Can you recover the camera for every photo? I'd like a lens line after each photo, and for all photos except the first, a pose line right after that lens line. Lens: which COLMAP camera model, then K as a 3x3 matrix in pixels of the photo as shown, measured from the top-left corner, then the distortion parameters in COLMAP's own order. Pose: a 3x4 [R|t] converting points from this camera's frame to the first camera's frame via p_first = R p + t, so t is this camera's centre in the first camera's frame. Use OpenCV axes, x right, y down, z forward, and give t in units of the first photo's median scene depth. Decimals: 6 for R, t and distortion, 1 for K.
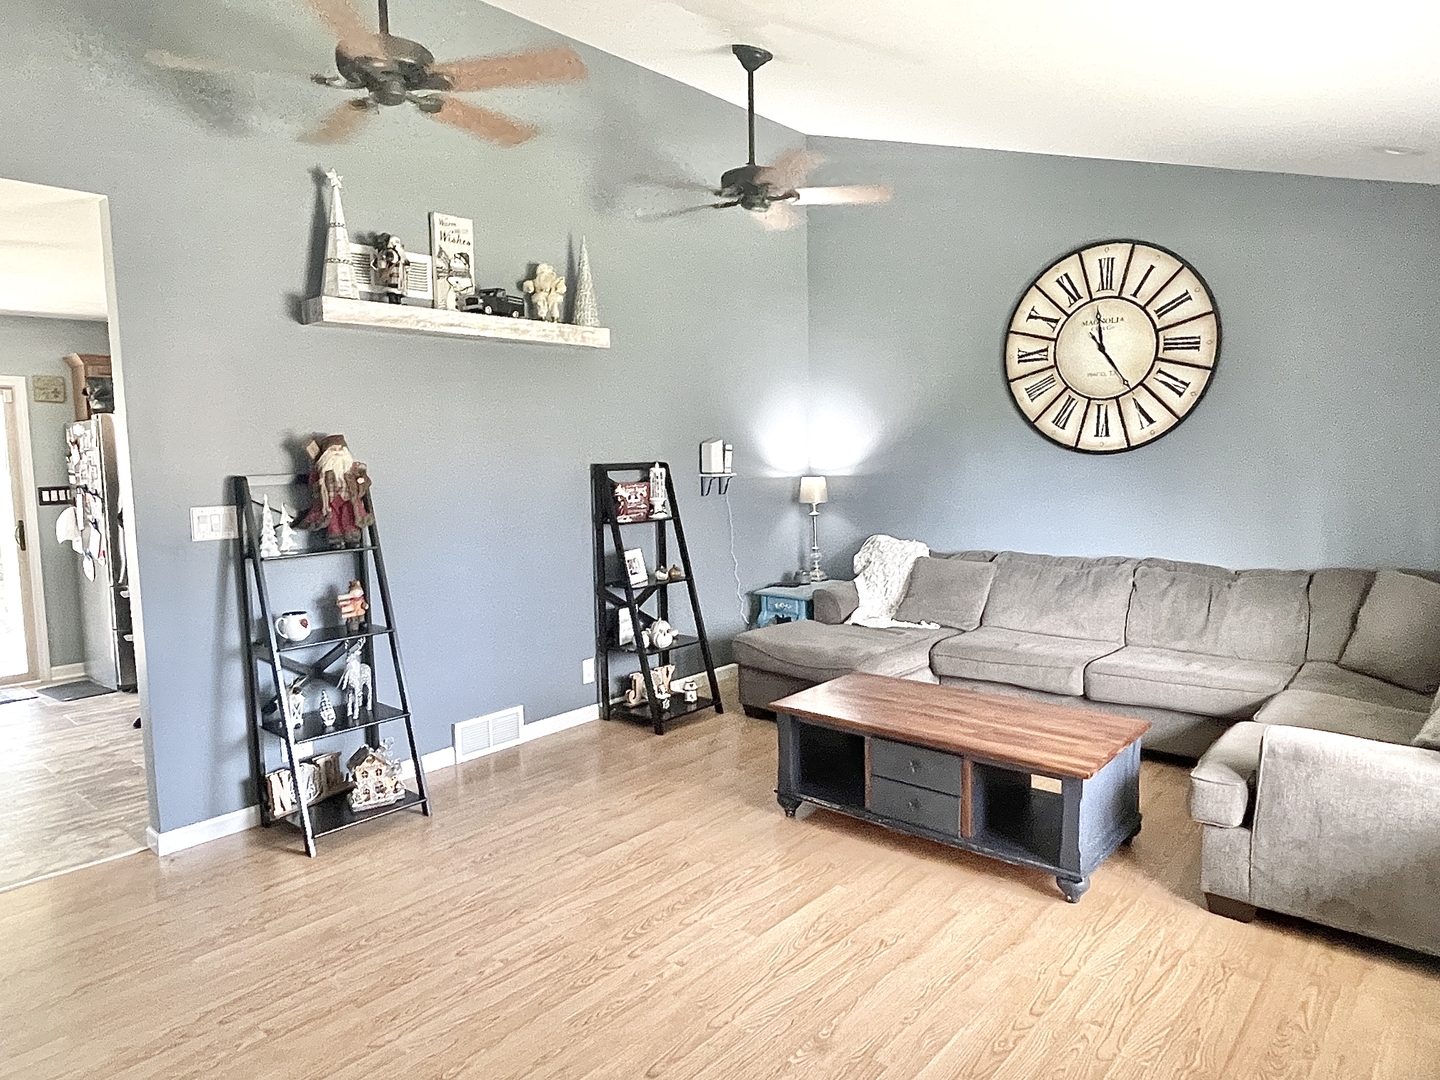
lens RADIAL K [[906.9, 0, 720.0], [0, 906.9, 540.0], [0, 0, 1]] dist [-0.004090, -0.003642]
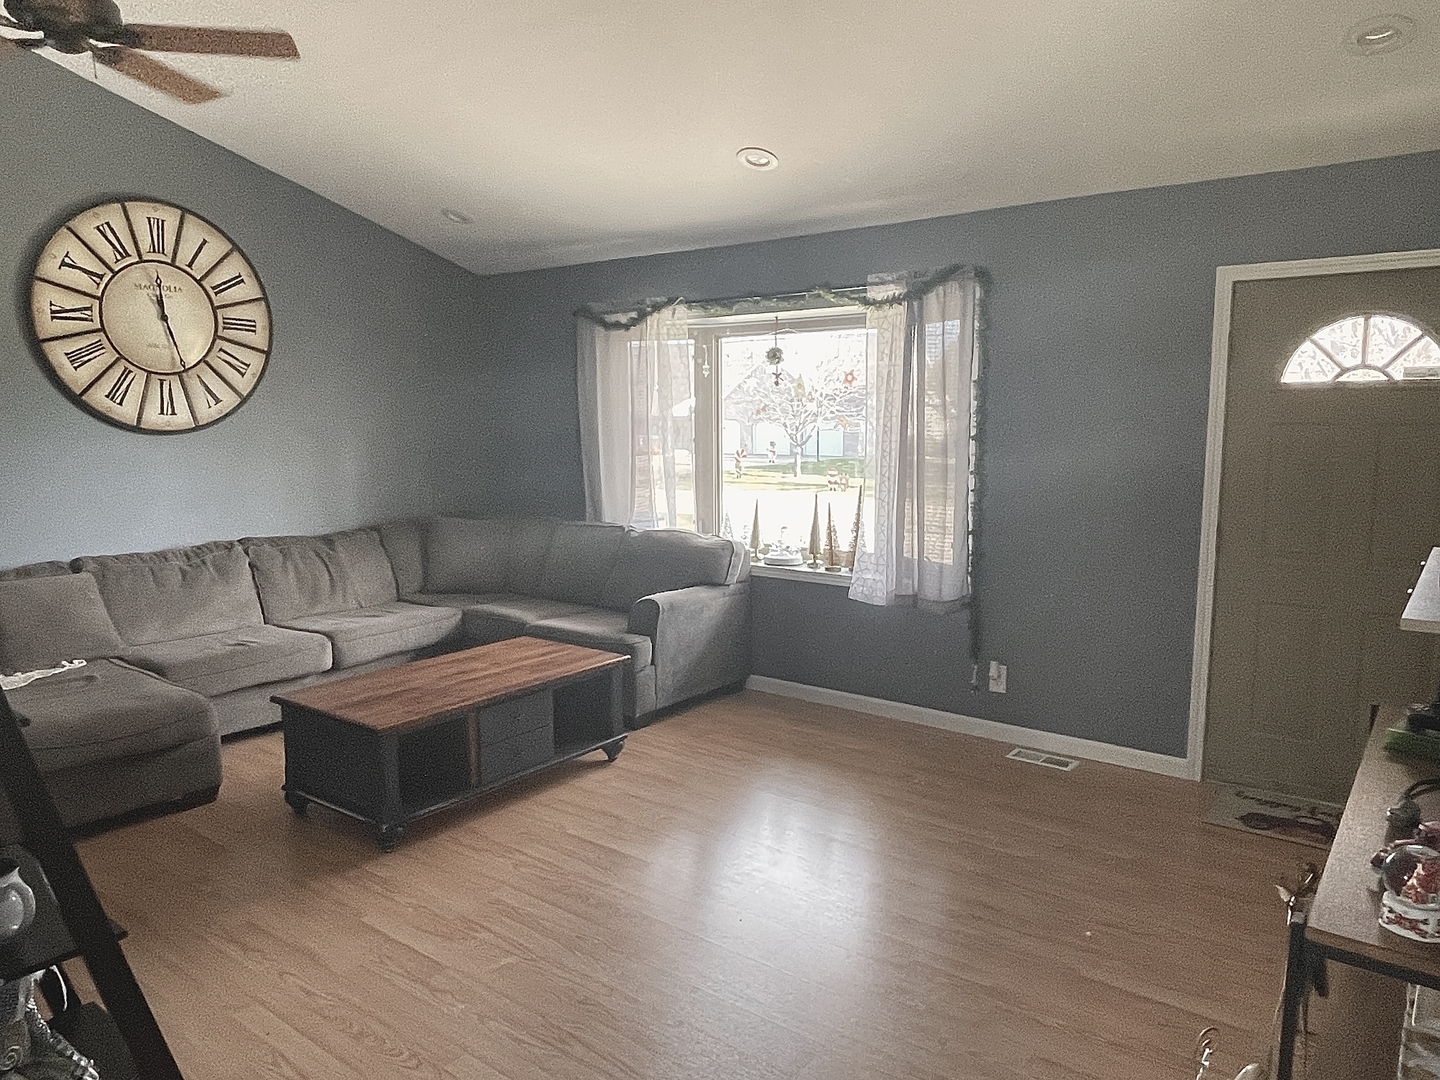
lens RADIAL K [[969.4, 0, 720.0], [0, 969.4, 540.0], [0, 0, 1]] dist [0.016433, -0.000793]
pose [[-0.042354, -0.112861, 0.992708, -0.608089], [0.106423, 0.987437, 0.116802, -0.046336], [-0.993419, 0.110594, -0.029811, 0.503417]]
